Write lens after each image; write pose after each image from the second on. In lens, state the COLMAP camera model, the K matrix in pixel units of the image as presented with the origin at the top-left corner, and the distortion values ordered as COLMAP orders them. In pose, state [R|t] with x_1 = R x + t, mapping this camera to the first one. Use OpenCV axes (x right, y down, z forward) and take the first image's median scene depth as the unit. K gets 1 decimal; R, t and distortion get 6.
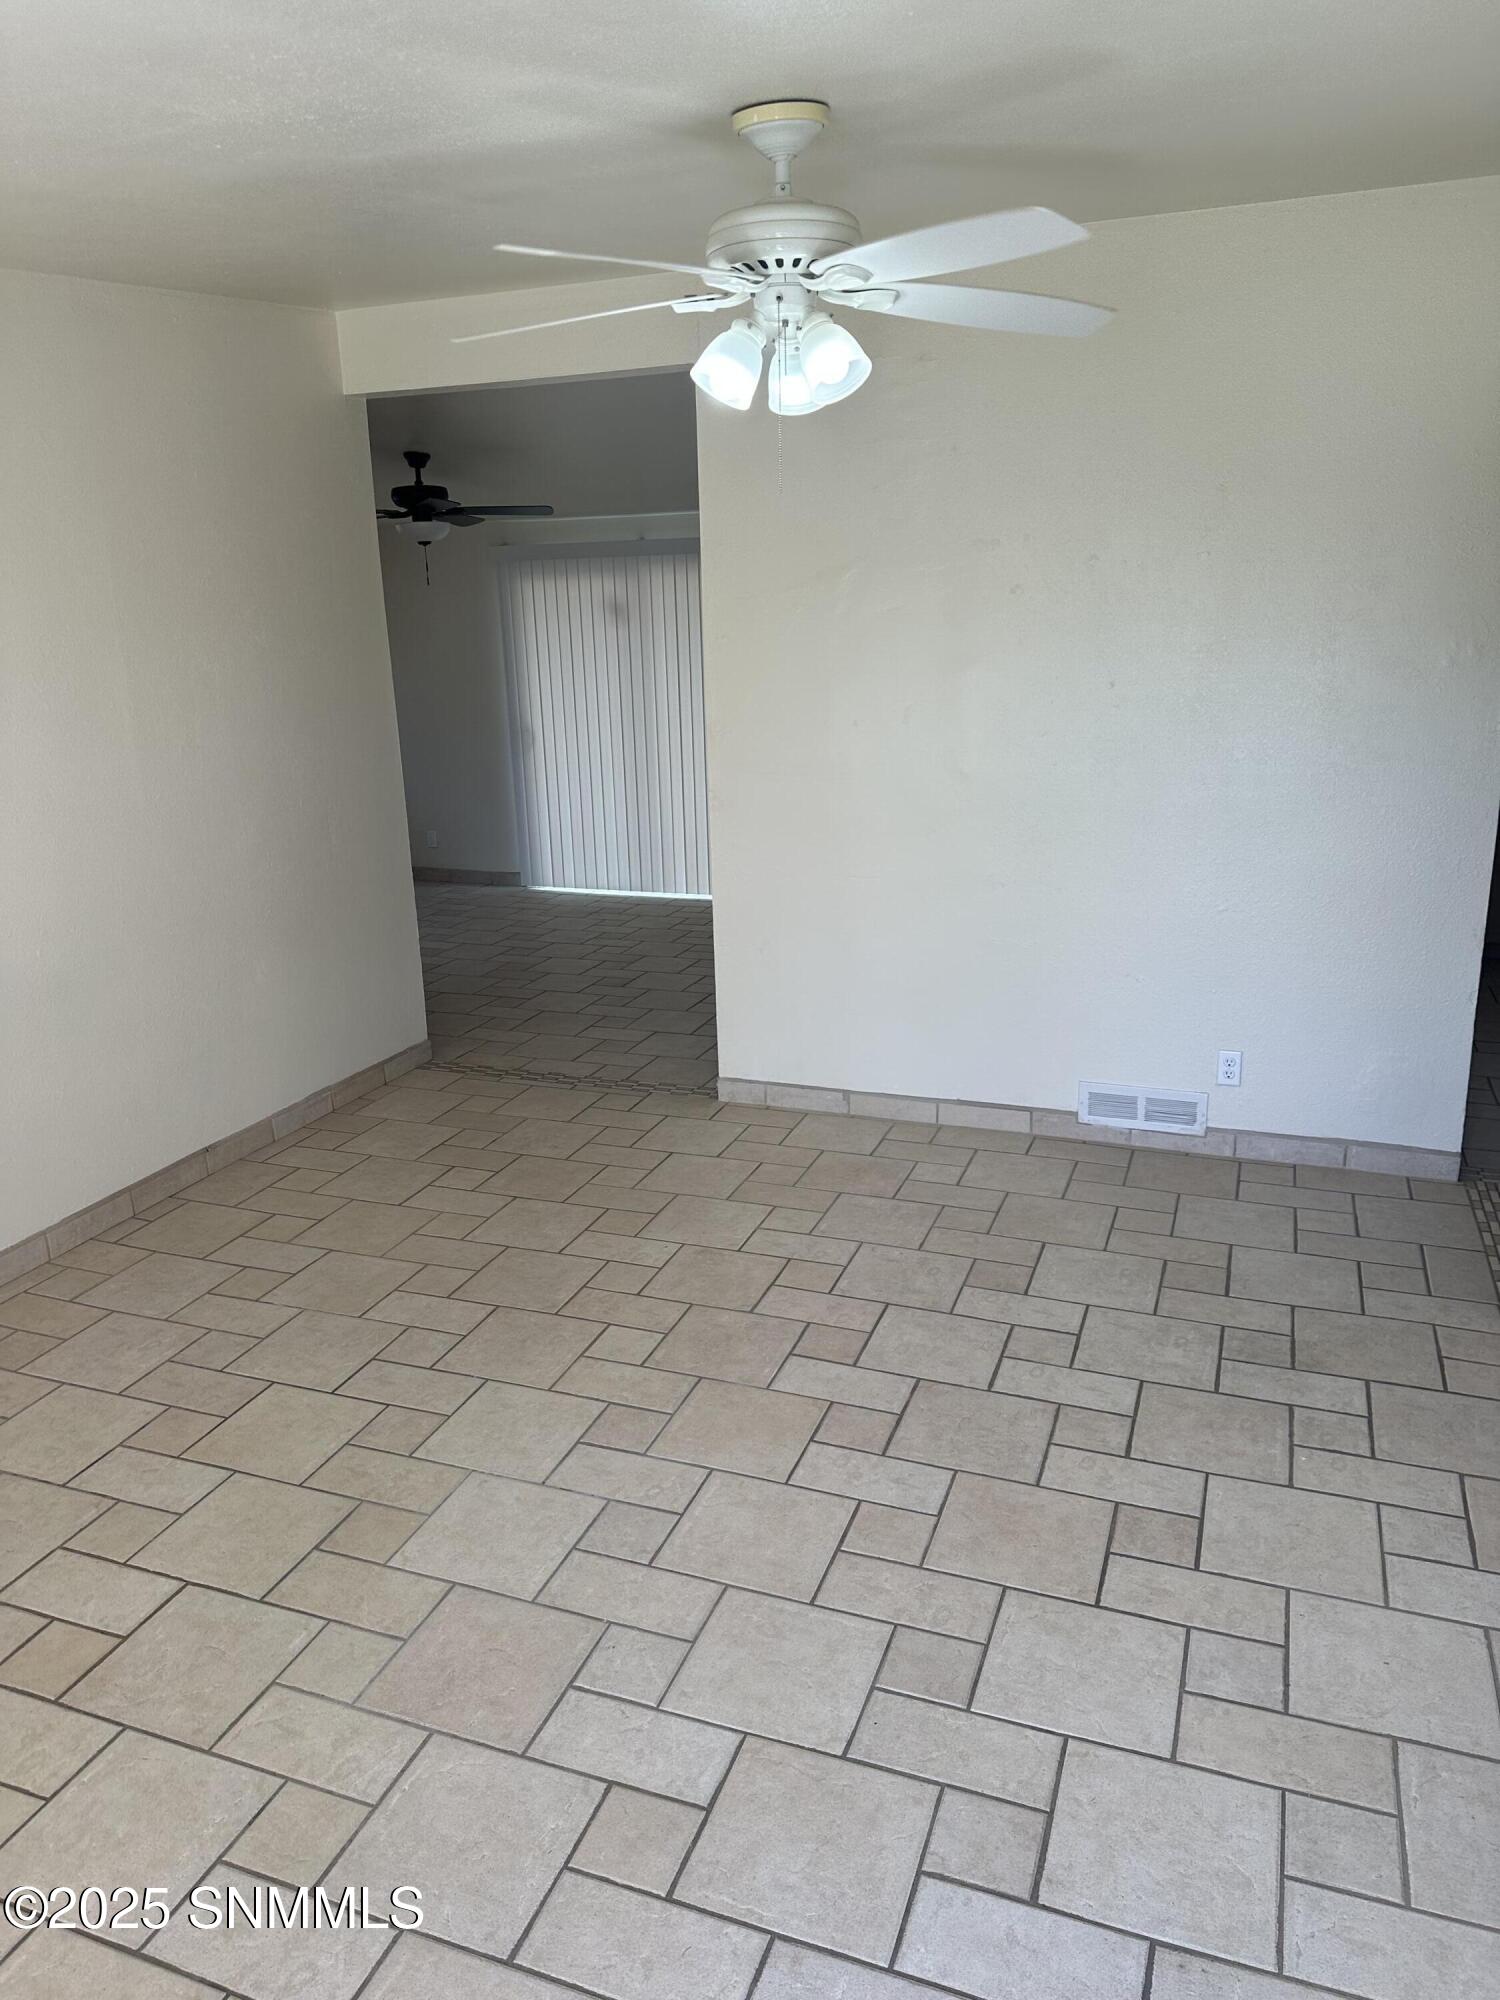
lens RADIAL K [[1397.8, 0, 754.1], [0, 1397.8, 1004.8], [0, 0, 1]] dist [-0.006568, -0.013518]
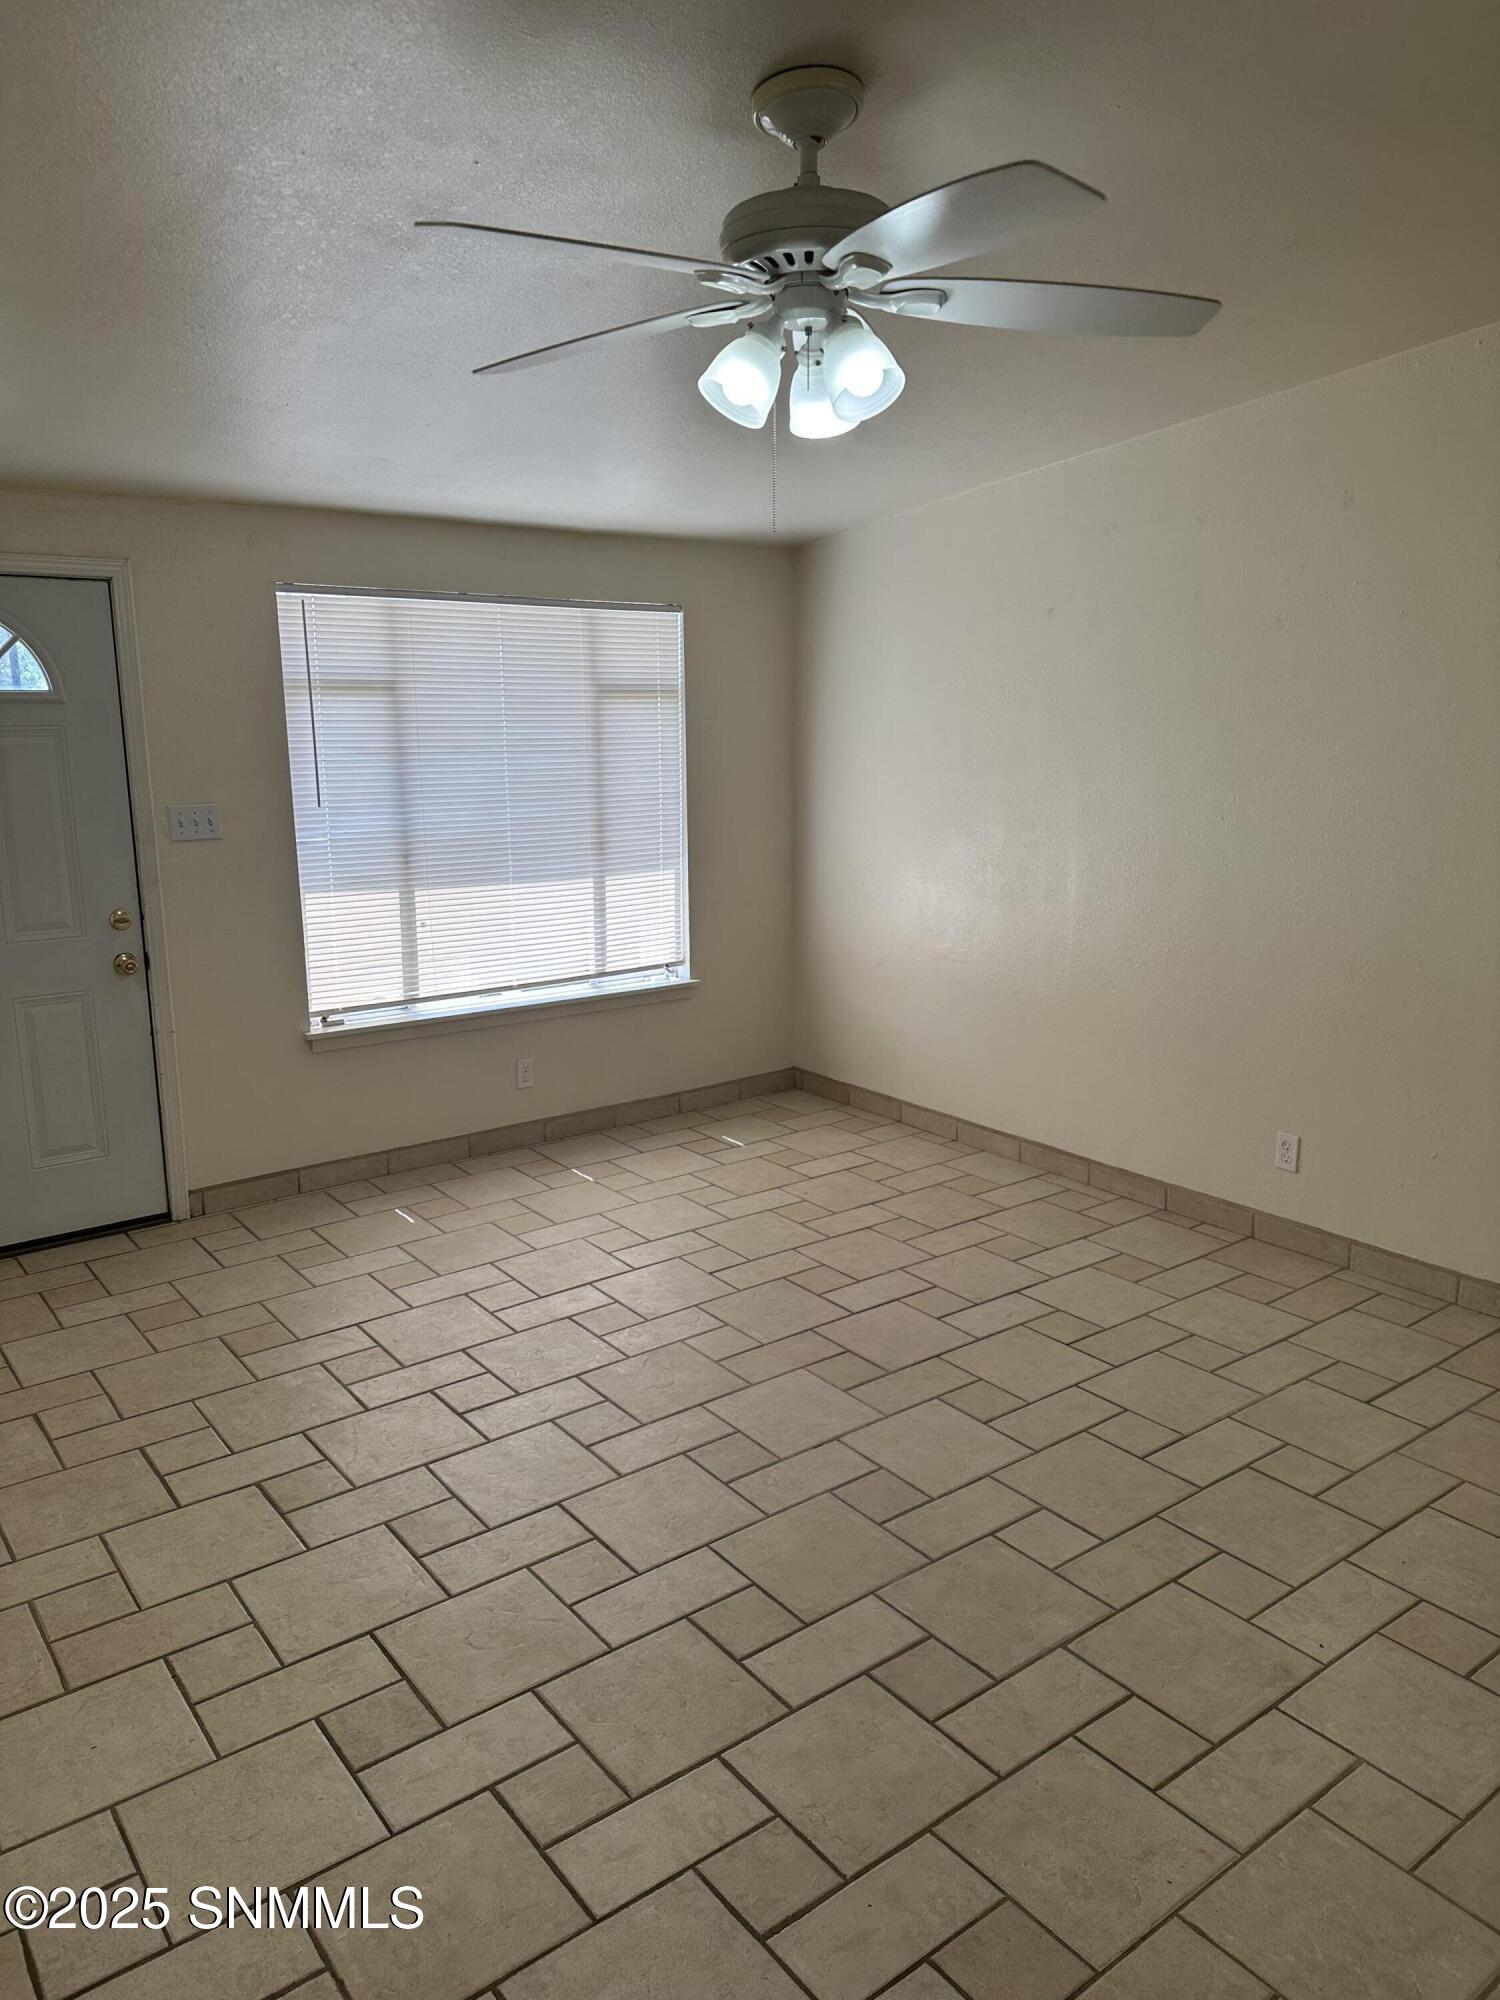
lens RADIAL K [[1397.8, 0, 750.4], [0, 1397.8, 997.1], [0, 0, 1]] dist [-0.006568, -0.013518]
pose [[-0.528173, 0.203618, -0.824362, 0.791504], [-0.217844, 0.905839, 0.363317, -0.396970], [0.820718, 0.371477, -0.434082, 1.401210]]
